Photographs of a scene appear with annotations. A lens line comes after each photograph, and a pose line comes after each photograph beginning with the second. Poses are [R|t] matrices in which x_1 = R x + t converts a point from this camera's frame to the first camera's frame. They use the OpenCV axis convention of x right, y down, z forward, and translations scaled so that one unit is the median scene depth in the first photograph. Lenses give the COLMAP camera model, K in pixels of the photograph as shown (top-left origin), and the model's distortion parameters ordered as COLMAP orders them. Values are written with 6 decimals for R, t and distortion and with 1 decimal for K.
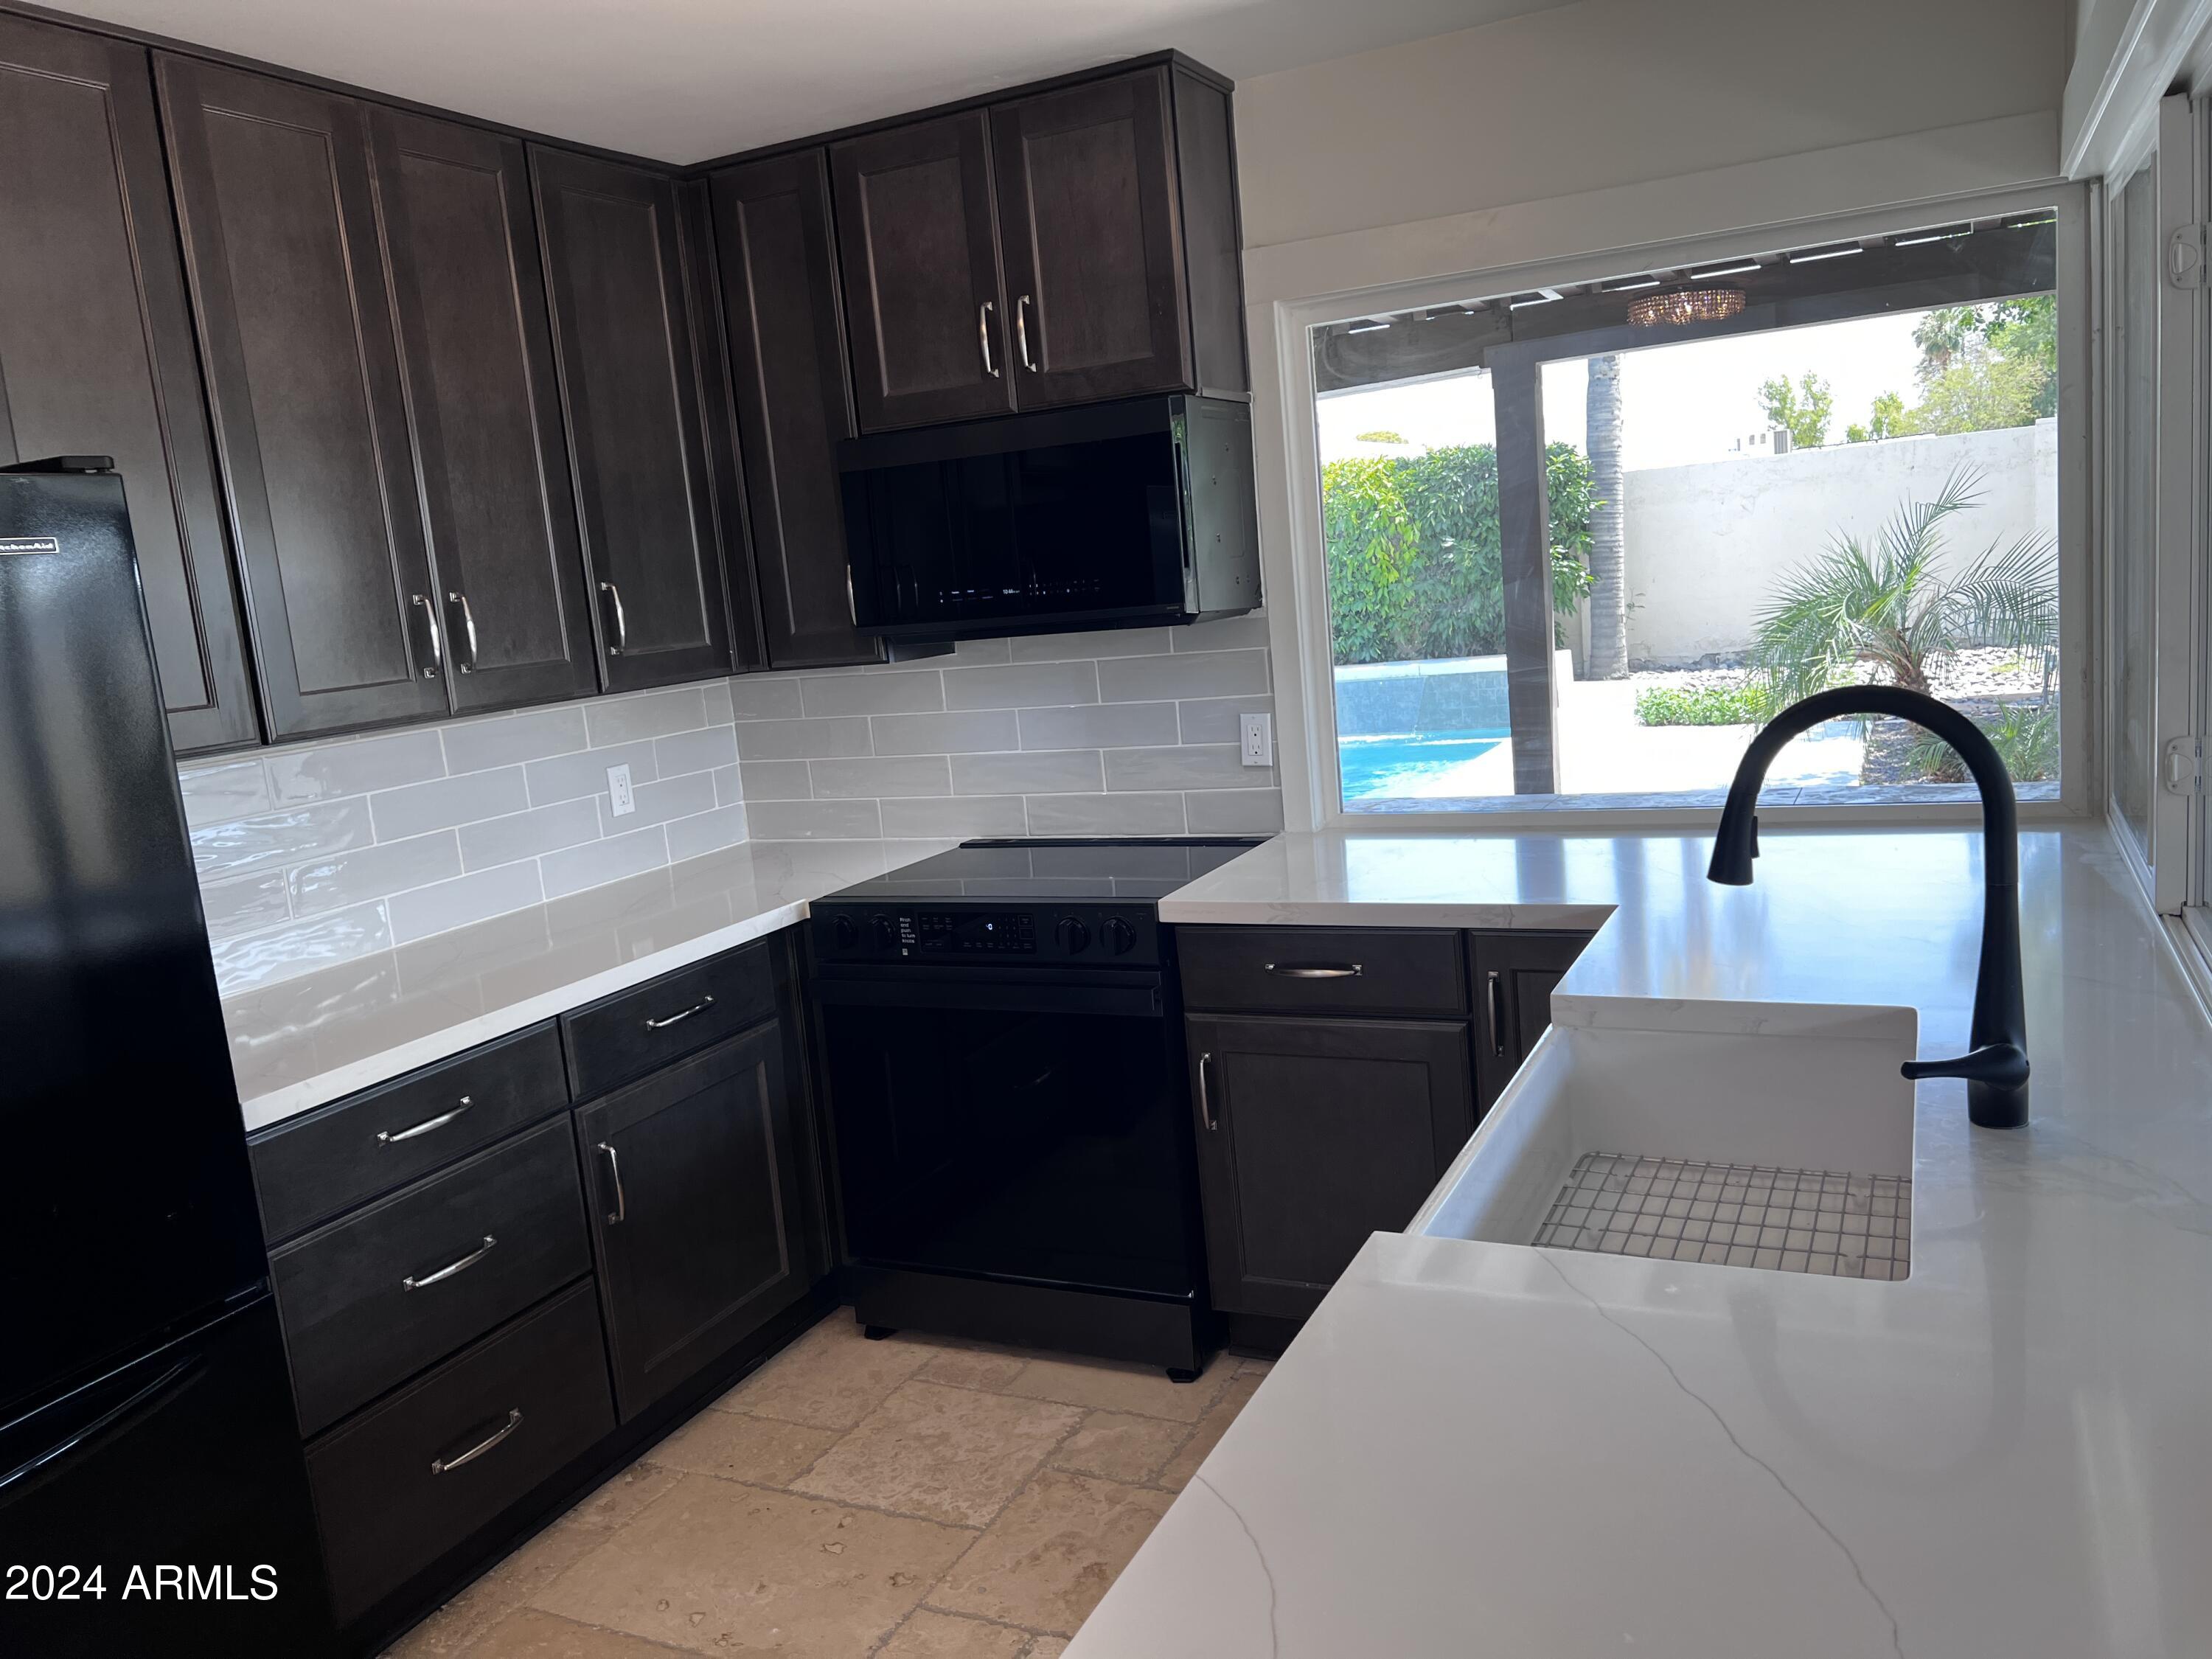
lens RADIAL K [[1667.4, 0, 1095.8], [0, 1667.4, 828.5], [0, 0, 1]] dist [0.061889, -0.075690]
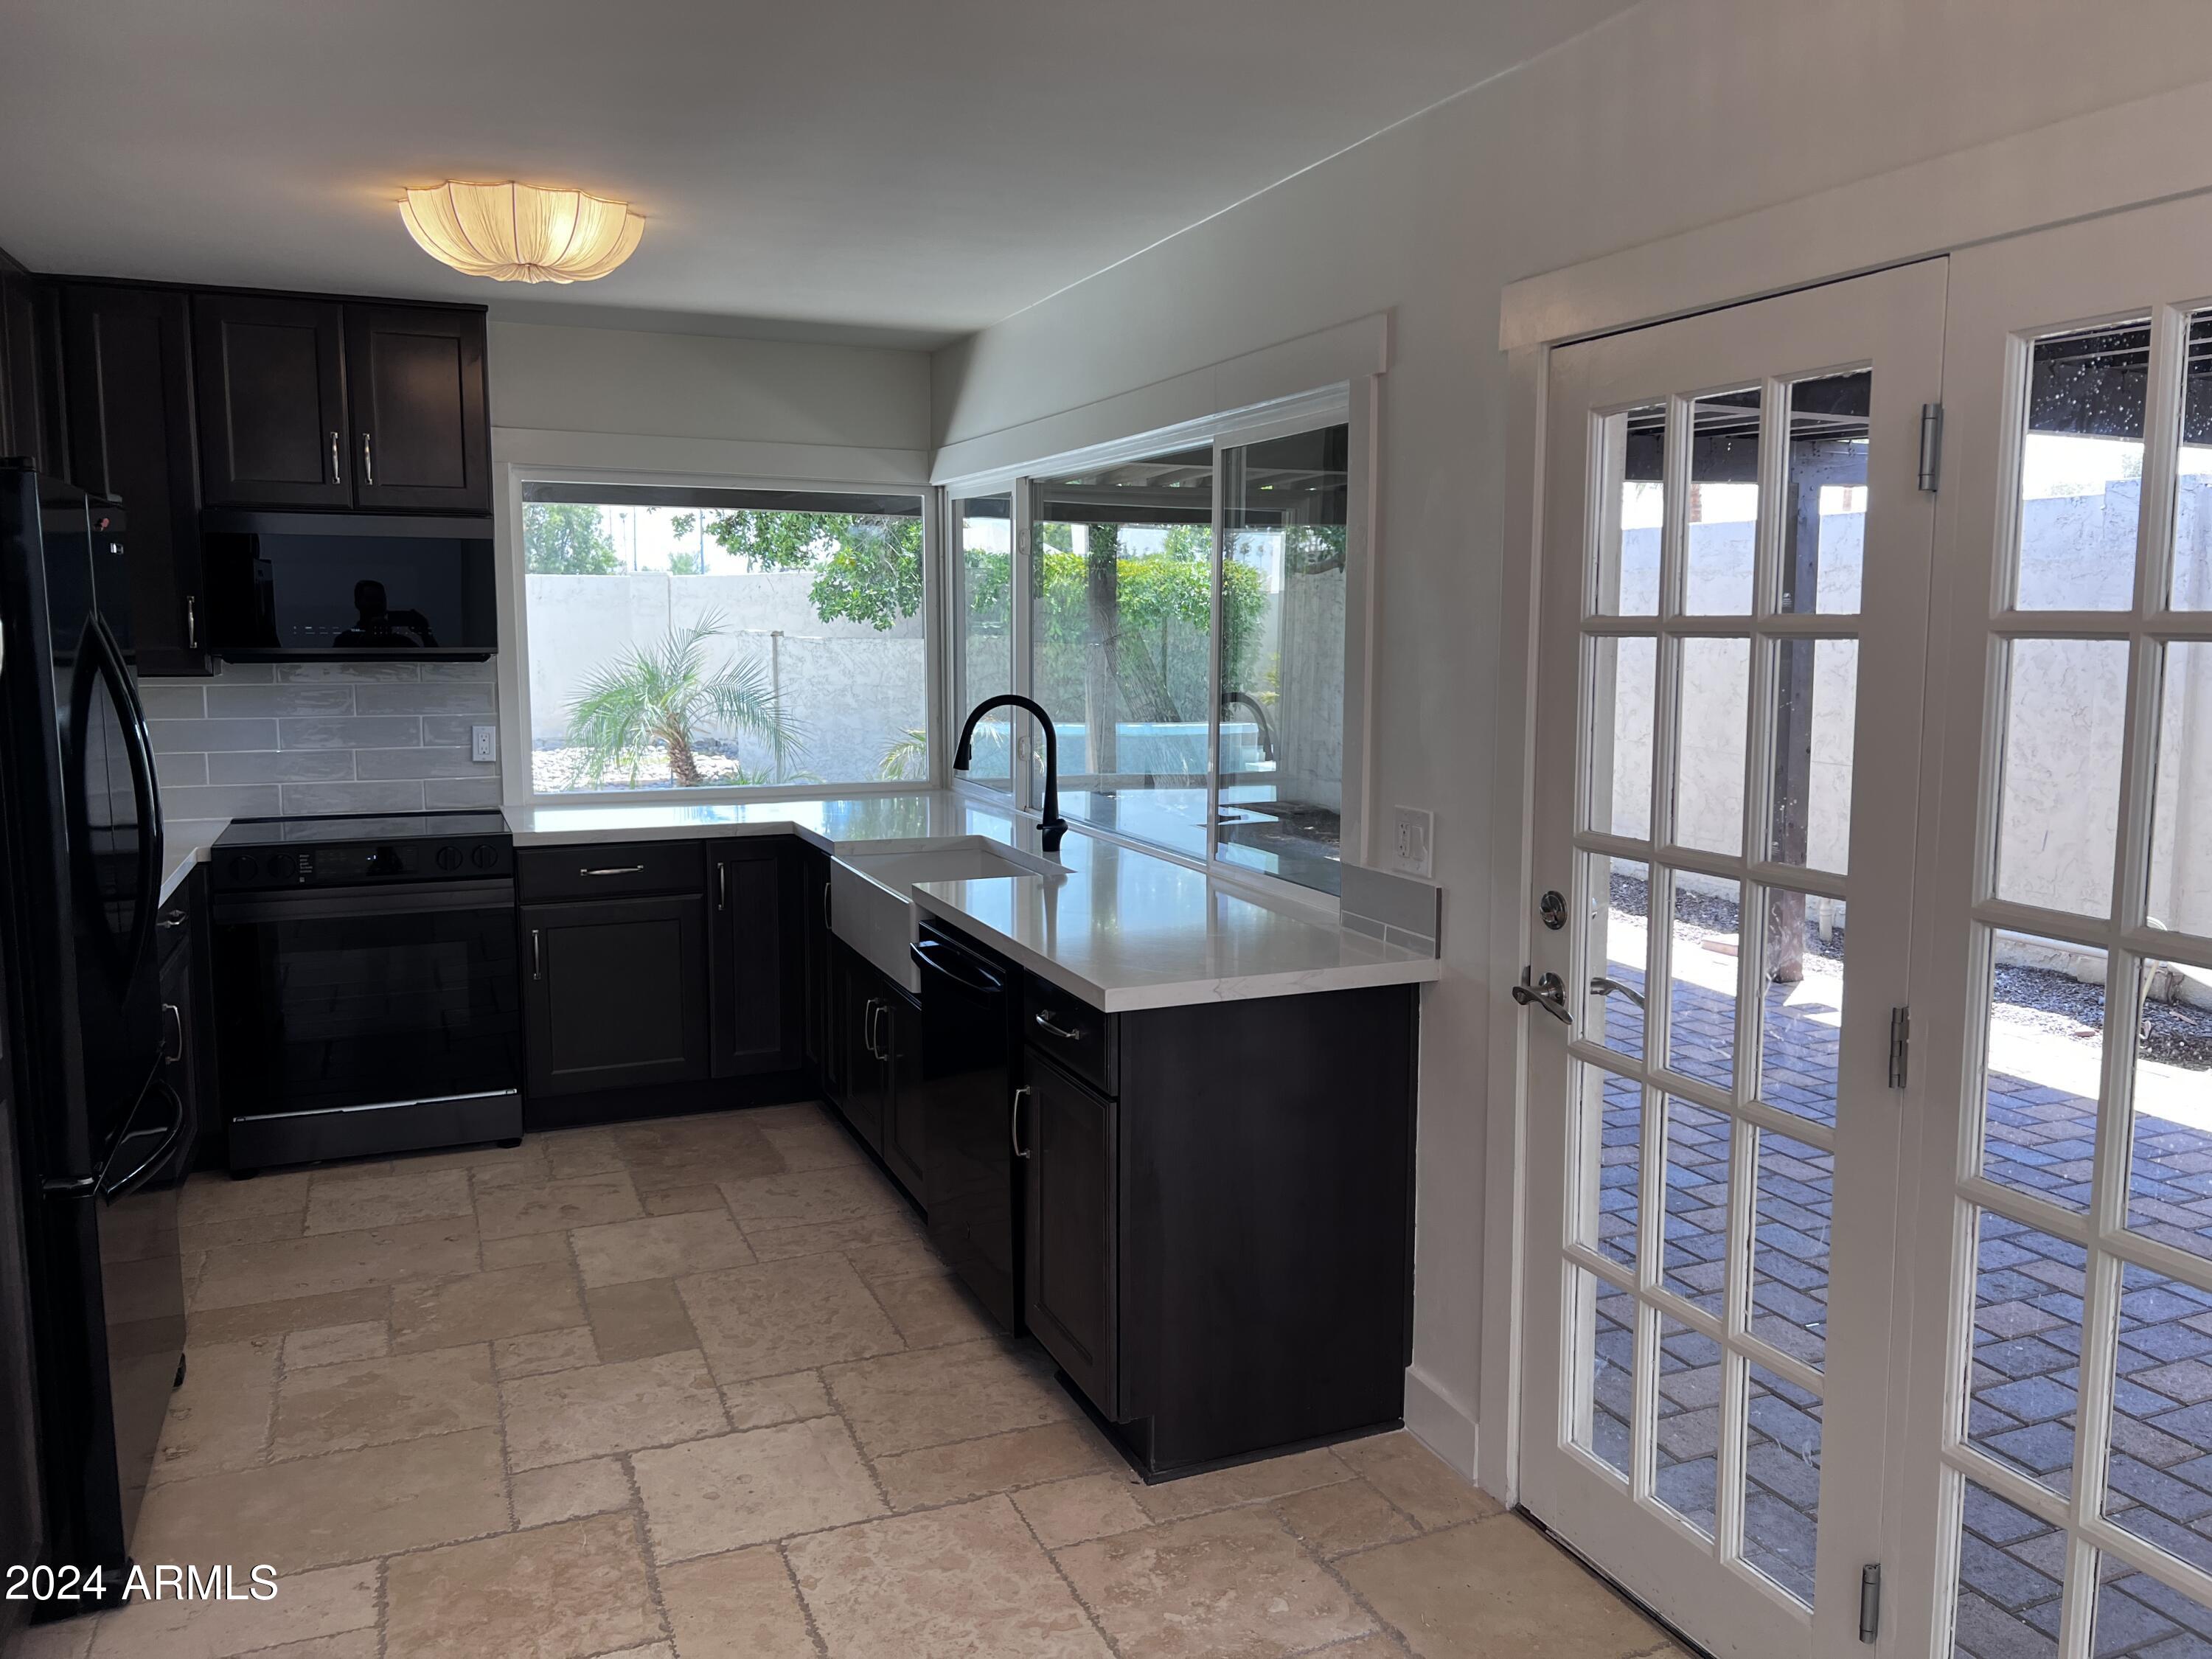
lens RADIAL K [[1681.0, 0, 1120.3], [0, 1681.0, 821.1], [0, 0, 1]] dist [0.045901, -0.078406]
pose [[0.649132, 0.003460, 0.760668, -0.709329], [0.052662, 0.997386, -0.049477, 0.124917], [-0.758851, 0.072175, 0.647253, -0.420933]]
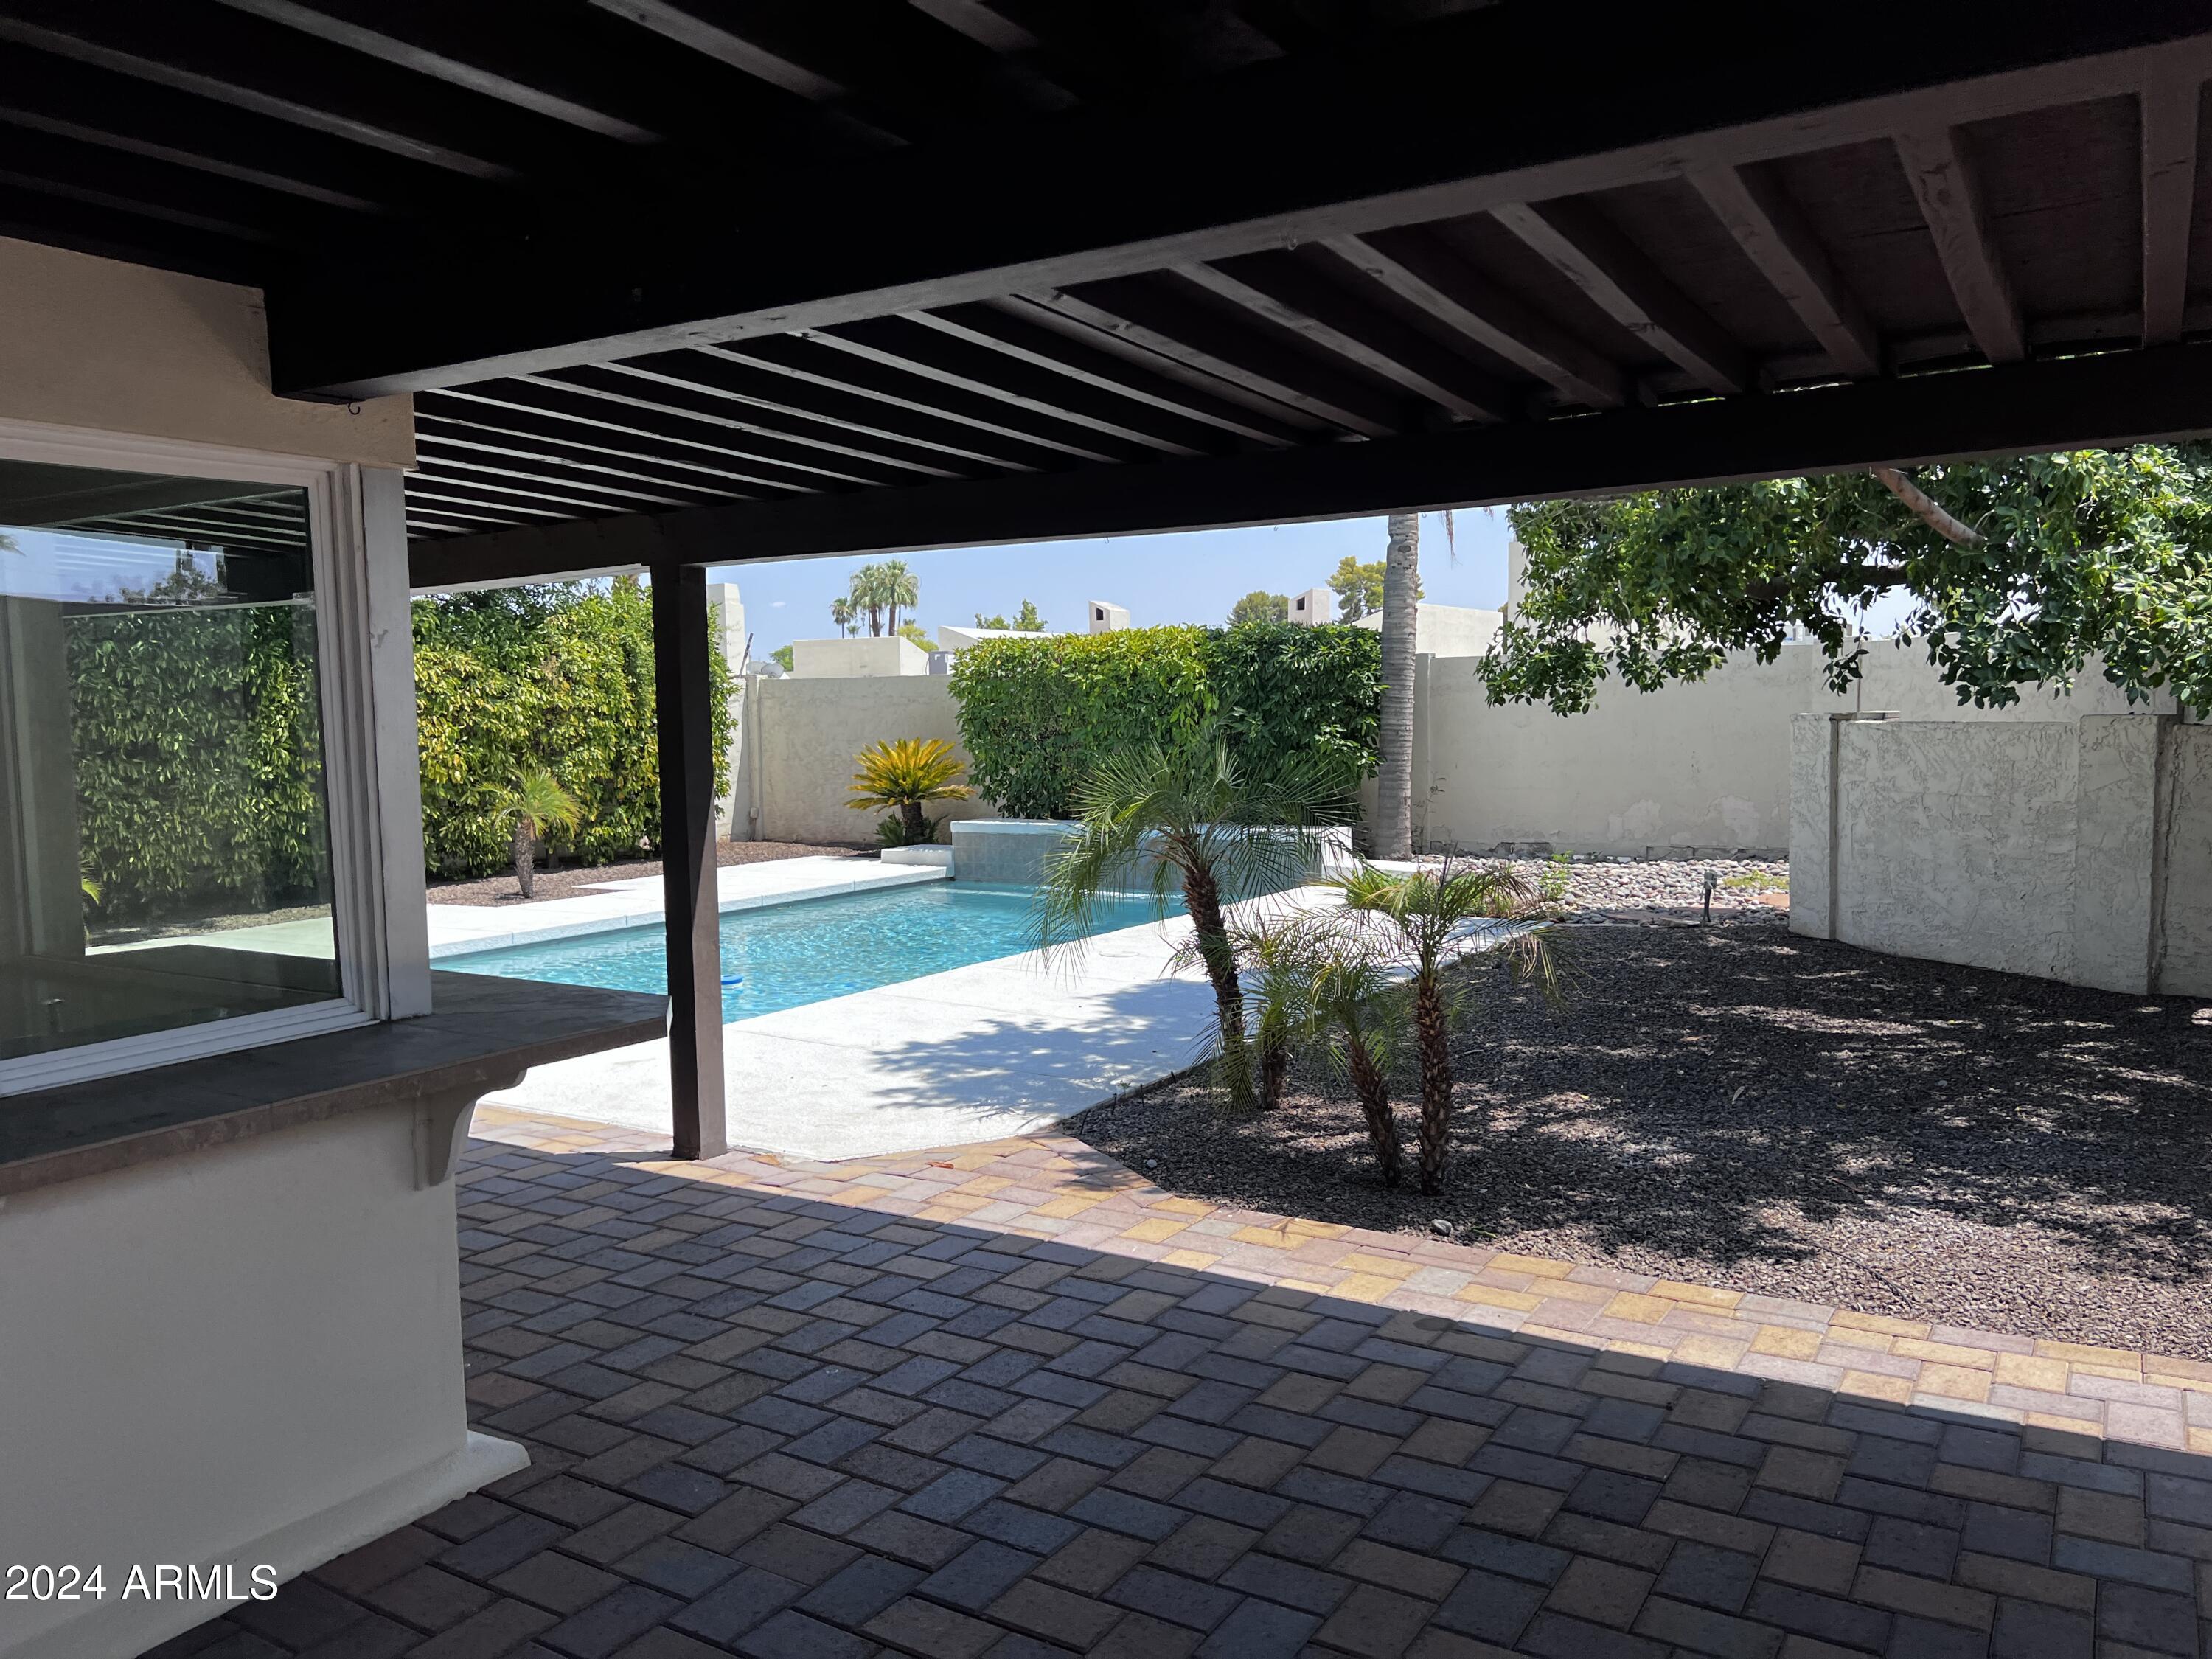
lens RADIAL K [[1667.4, 0, 1095.8], [0, 1667.4, 828.5], [0, 0, 1]] dist [0.061889, -0.075690]
pose [[0.991546, 0.084729, -0.098271, 0.950176], [-0.092208, 0.992968, -0.074238, -0.066261], [0.091290, 0.082672, 0.992387, -0.082168]]
